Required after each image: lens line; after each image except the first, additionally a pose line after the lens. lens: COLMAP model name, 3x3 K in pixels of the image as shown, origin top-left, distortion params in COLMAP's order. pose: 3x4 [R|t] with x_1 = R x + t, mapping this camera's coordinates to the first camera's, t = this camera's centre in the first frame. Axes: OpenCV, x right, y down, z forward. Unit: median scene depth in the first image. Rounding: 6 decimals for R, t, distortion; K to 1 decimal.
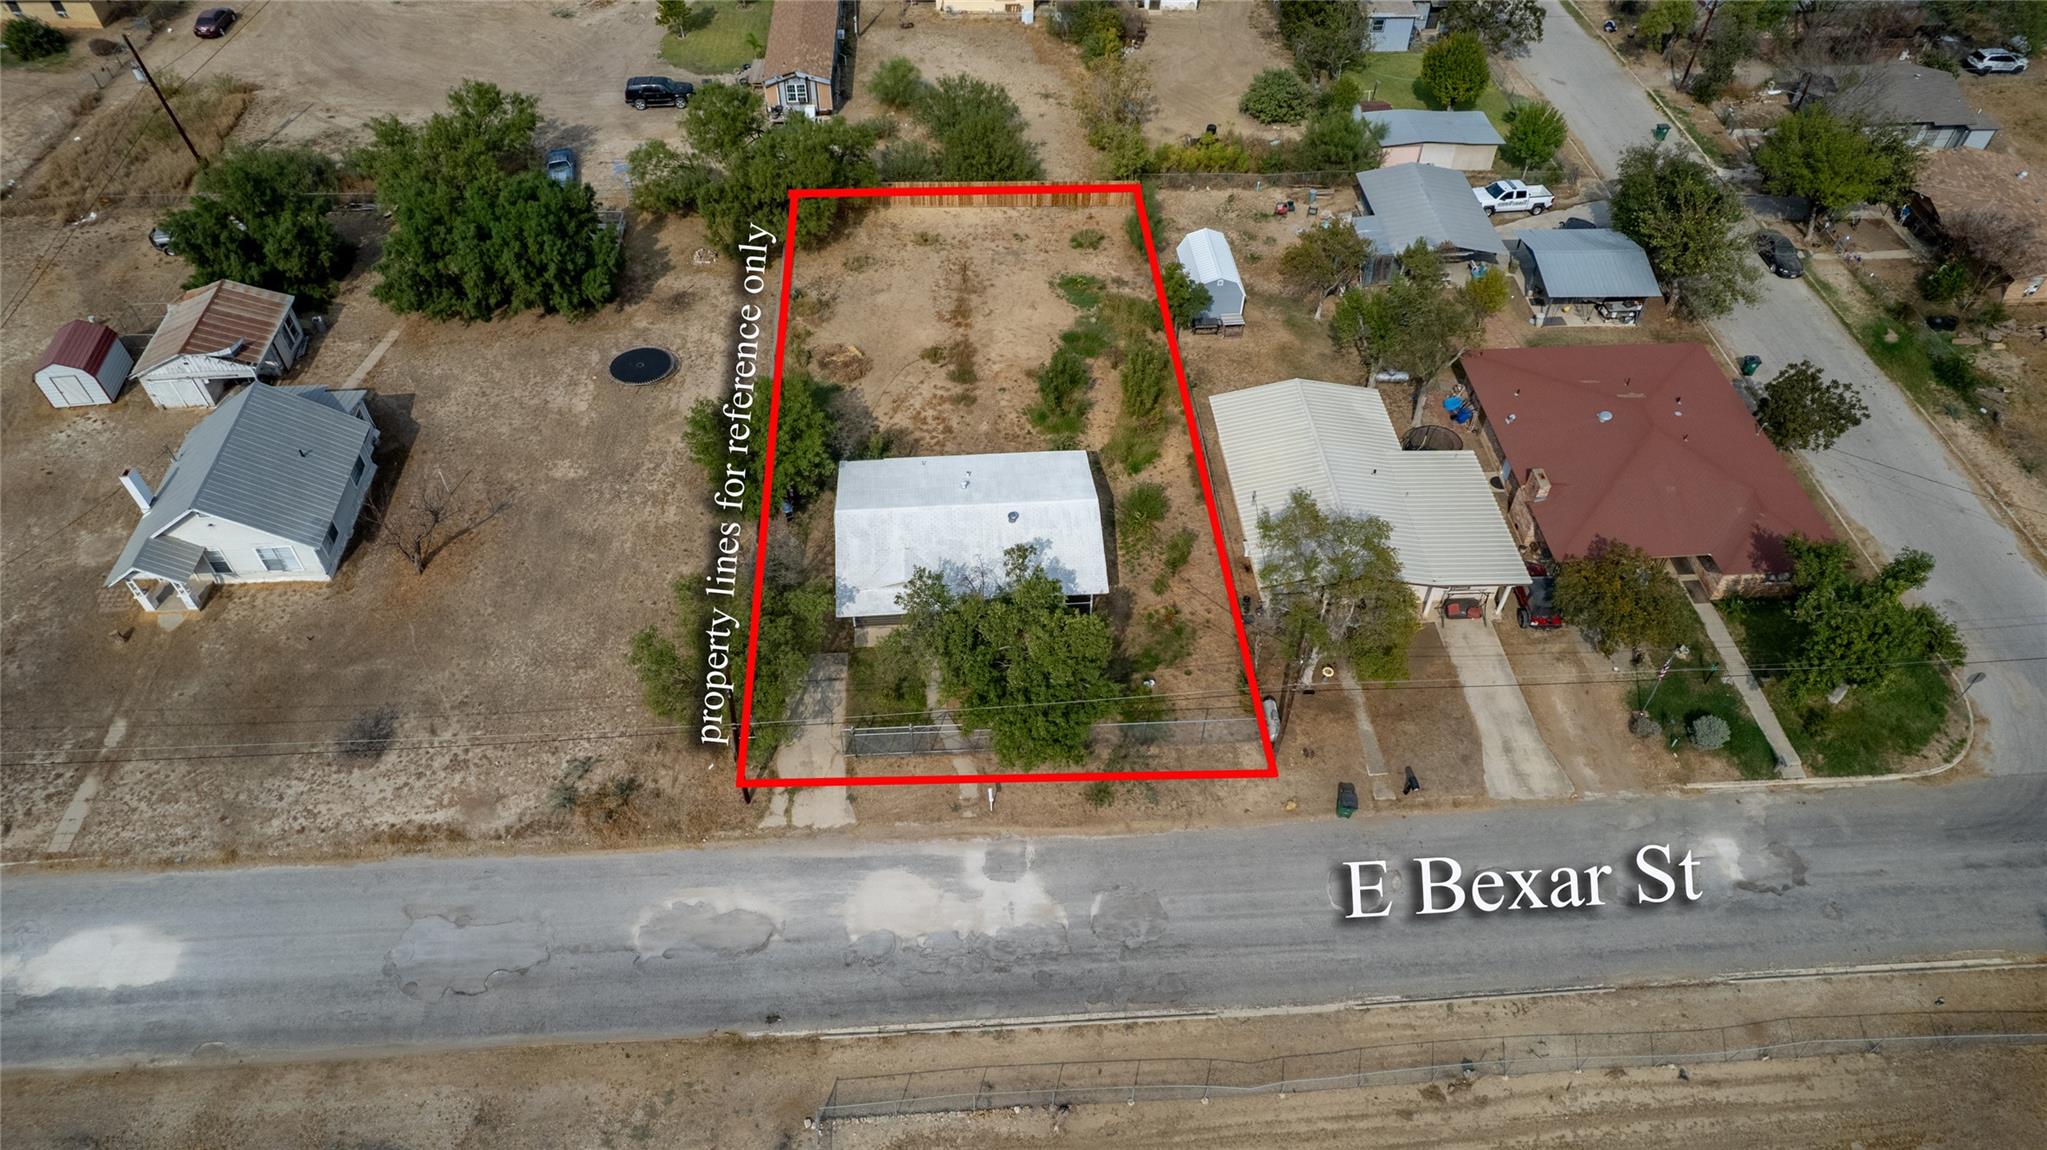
lens RADIAL K [[1339.1, 0, 1028.5], [0, 1339.1, 588.1], [0, 0, 1]] dist [-0.071855, 0.067544]
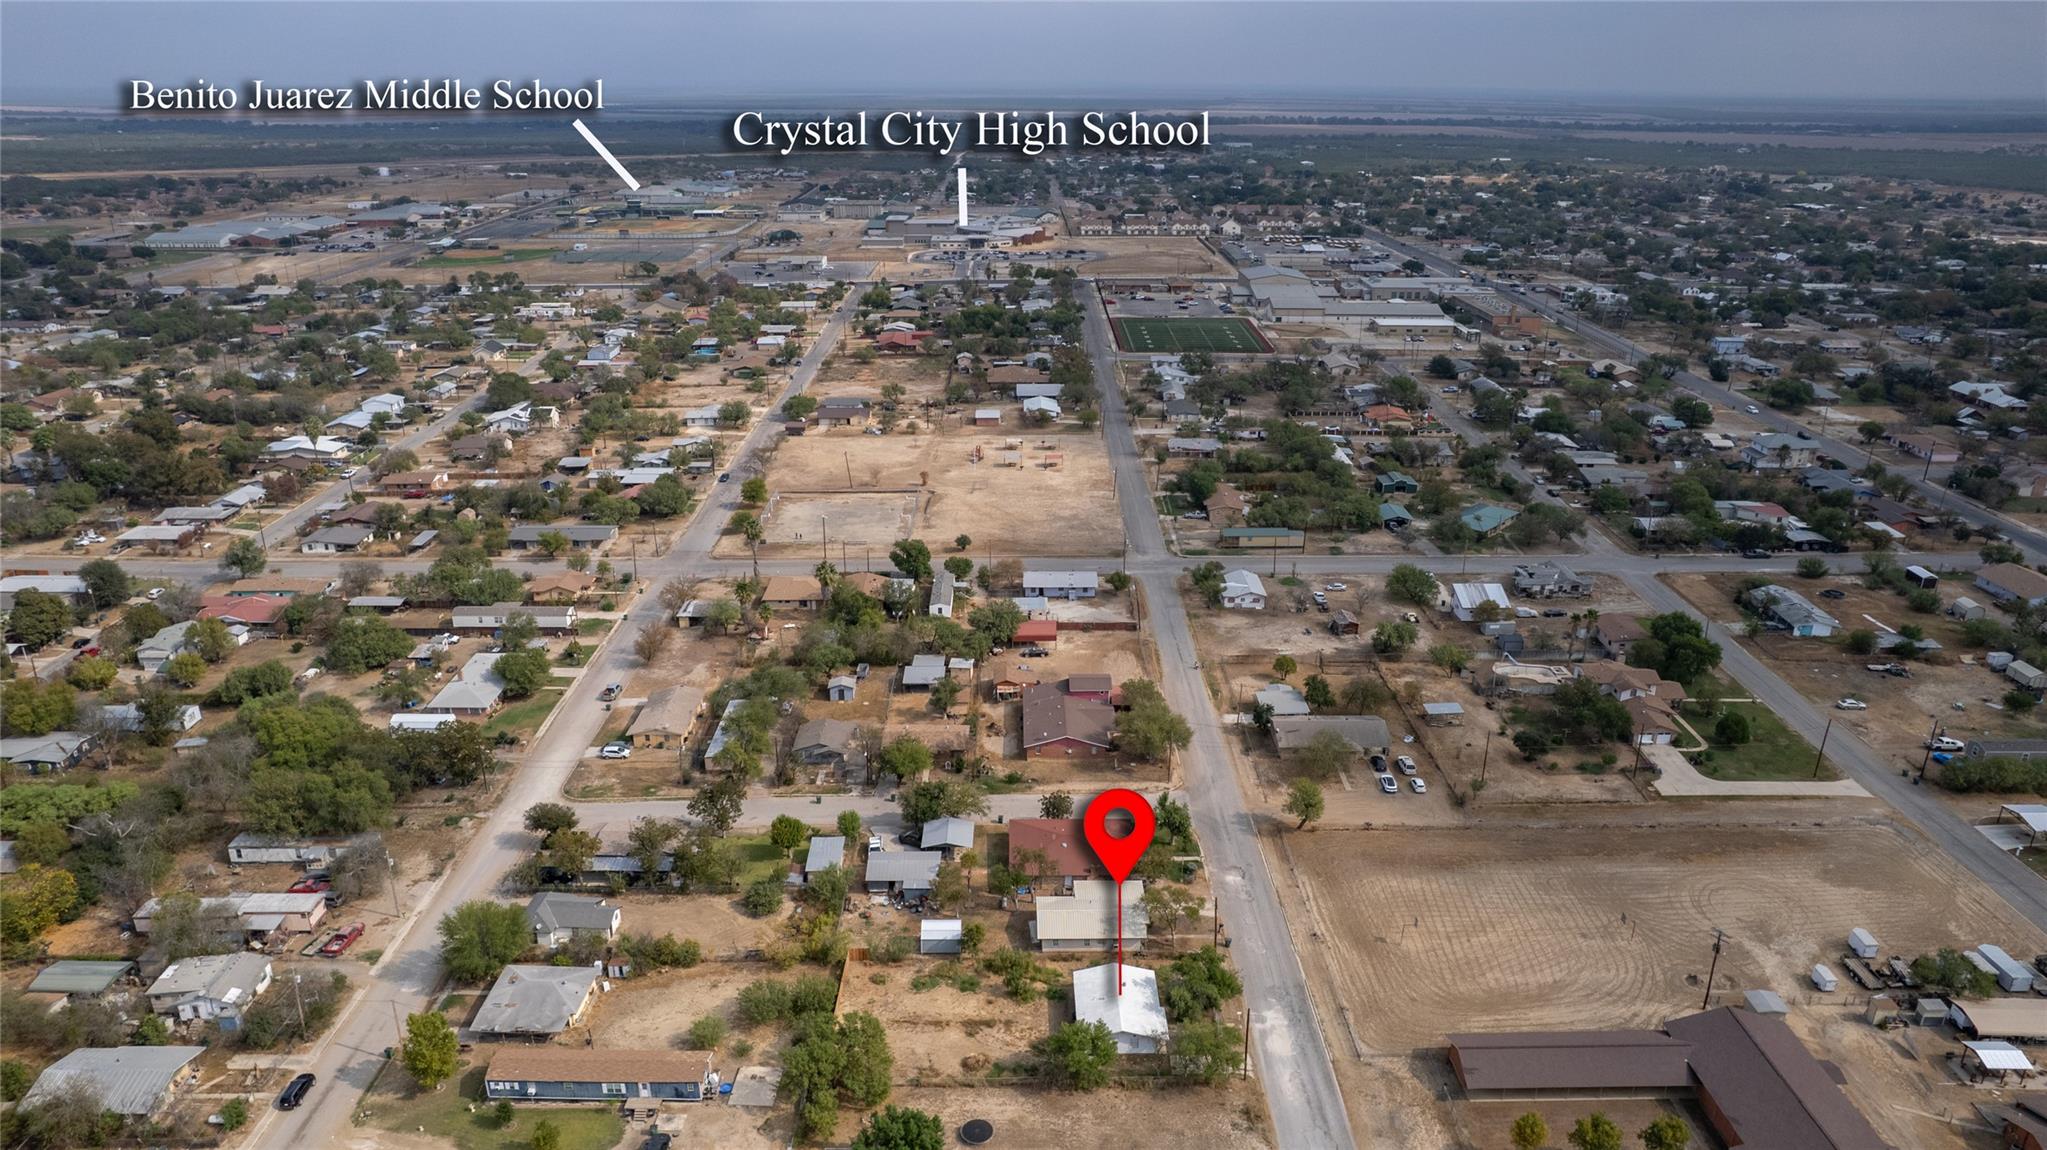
lens RADIAL K [[1339.1, 0, 1028.5], [0, 1339.1, 588.1], [0, 0, 1]] dist [-0.071855, 0.067544]
pose [[0.058724, -0.369380, 0.927421, -1.753196], [0.730125, 0.649452, 0.212437, -1.018237], [-0.680785, 0.664658, 0.307832, -0.124961]]
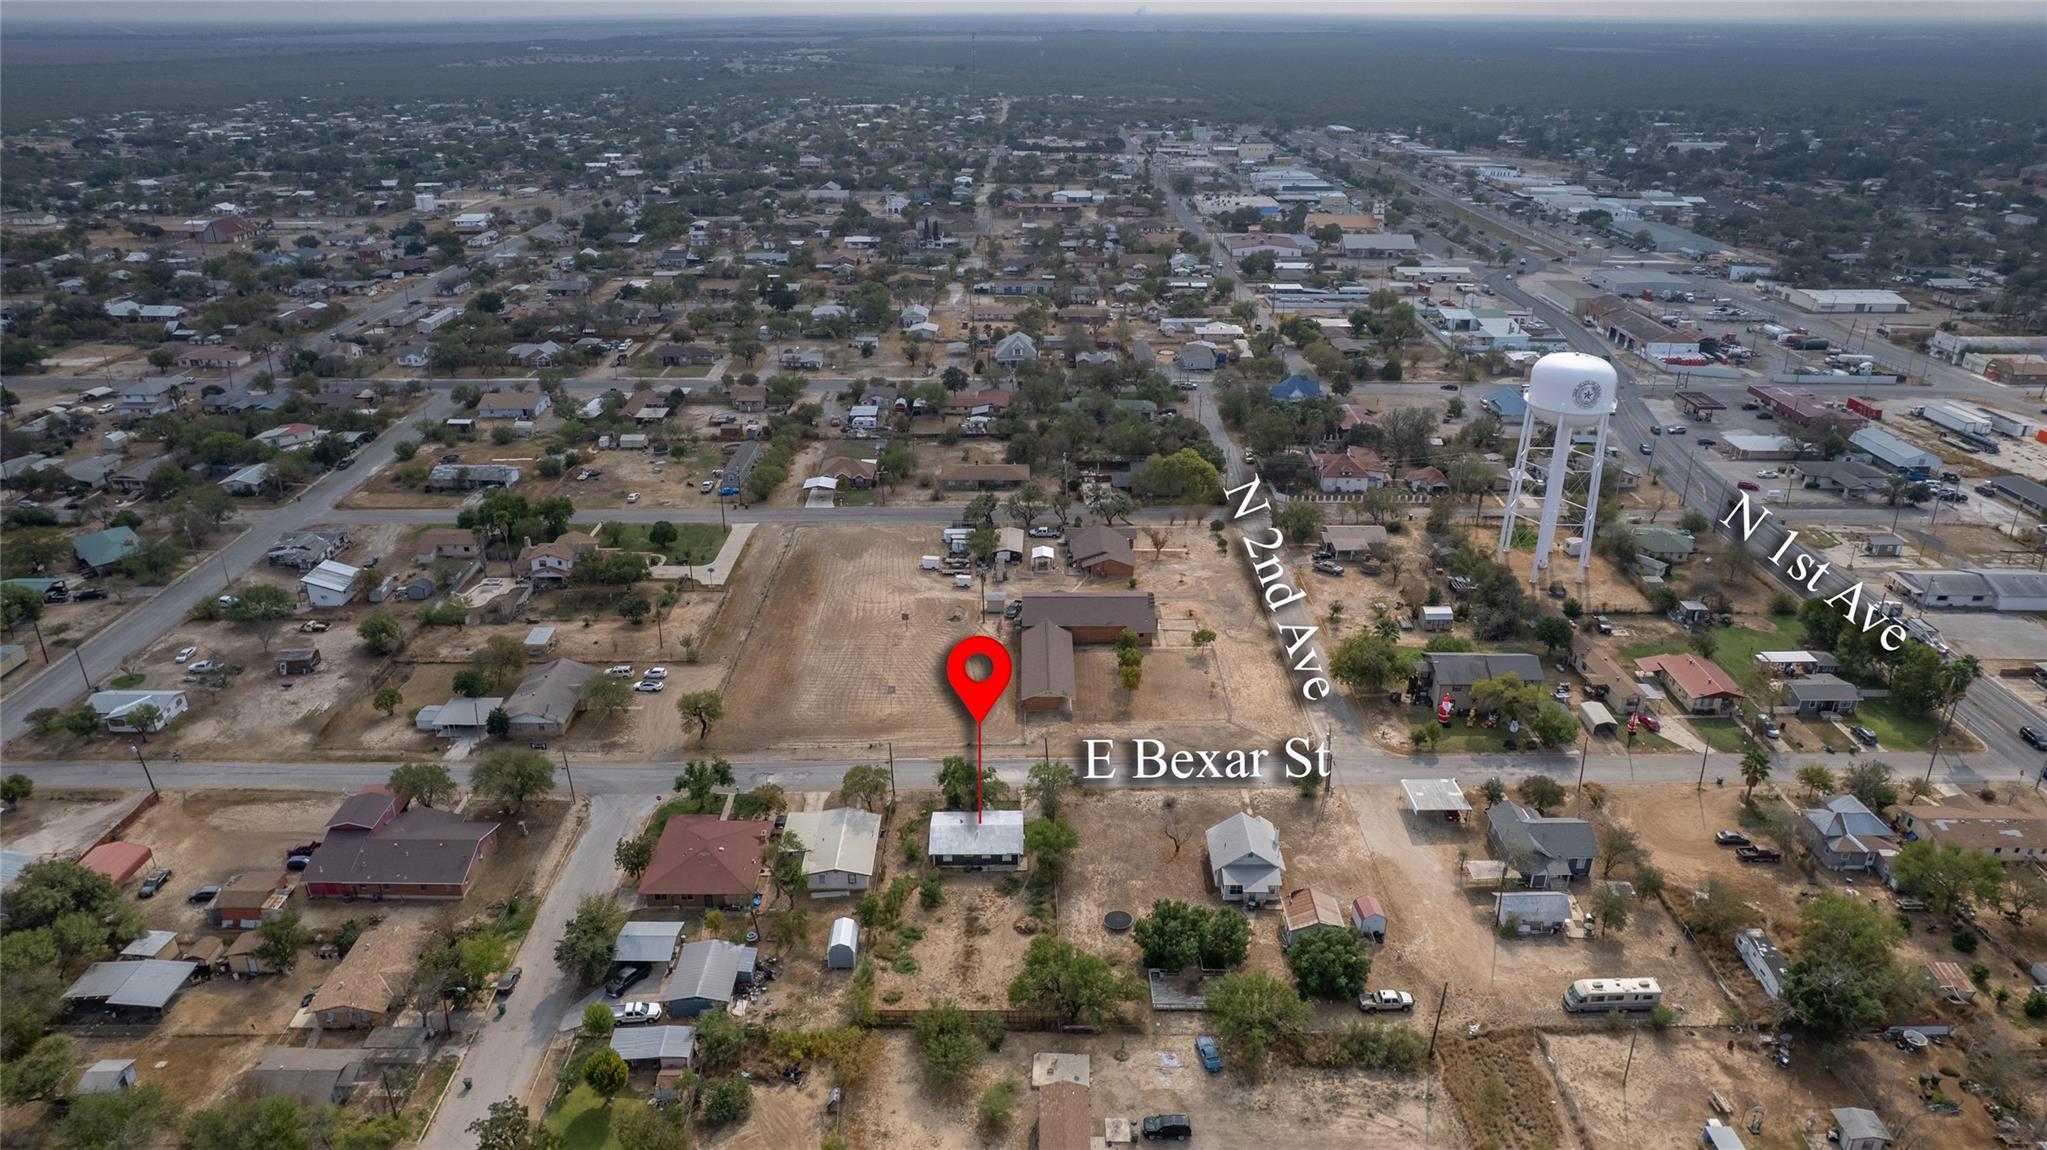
lens RADIAL K [[1339.1, 0, 1028.5], [0, 1339.1, 588.1], [0, 0, 1]] dist [-0.071855, 0.067544]
pose [[-0.997598, -0.034620, 0.059999, -0.261157], [0.045675, 0.322451, 0.945483, -2.459526], [-0.052079, 0.945953, -0.320095, 1.213437]]
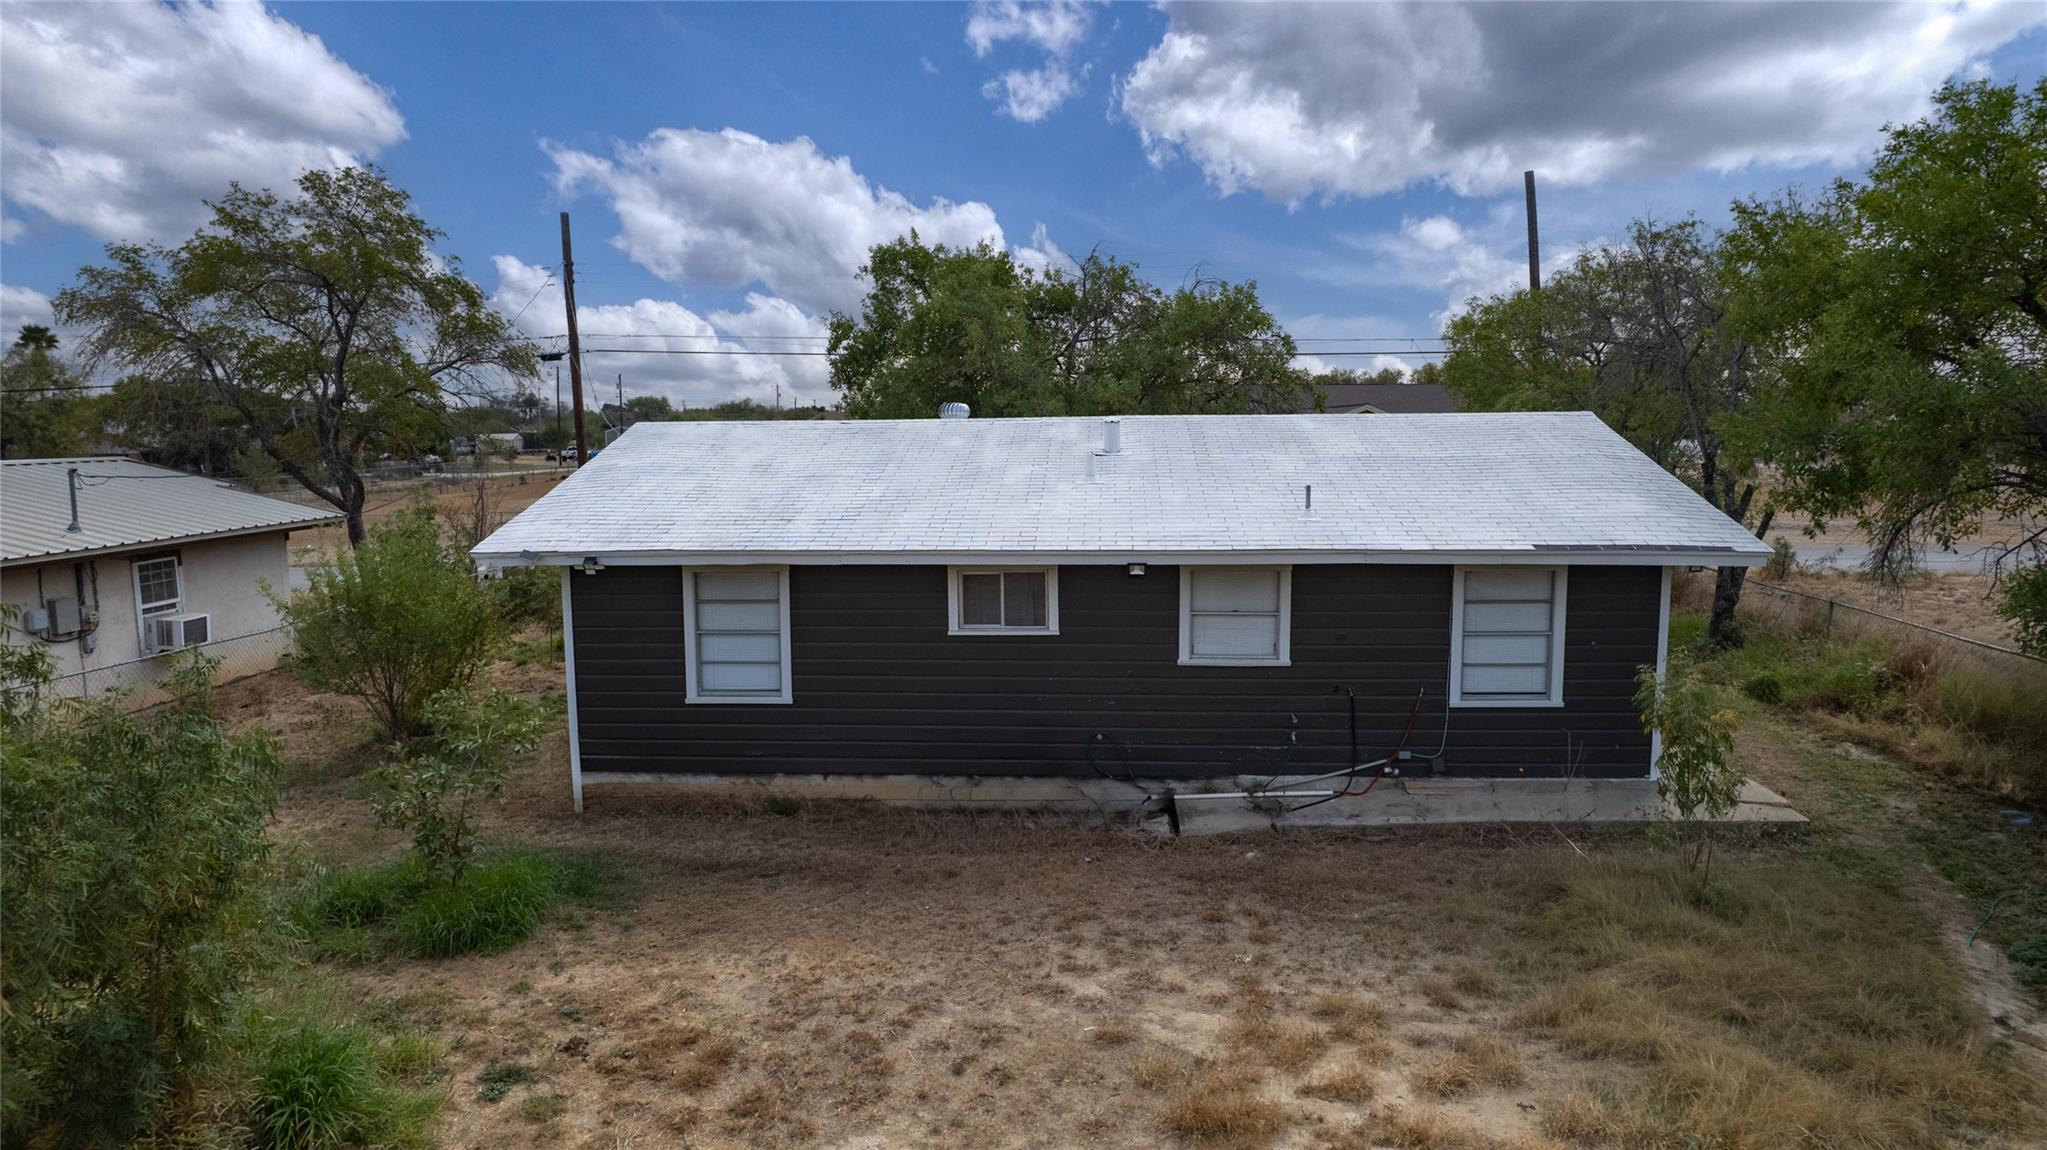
lens RADIAL K [[1339.1, 0, 1028.5], [0, 1339.1, 588.1], [0, 0, 1]] dist [-0.071855, 0.067544]
pose [[-0.989810, -0.018615, 0.141175, -0.058797], [0.104059, 0.582214, 0.806349, -0.225460], [-0.097205, 0.812823, -0.574344, 1.010729]]
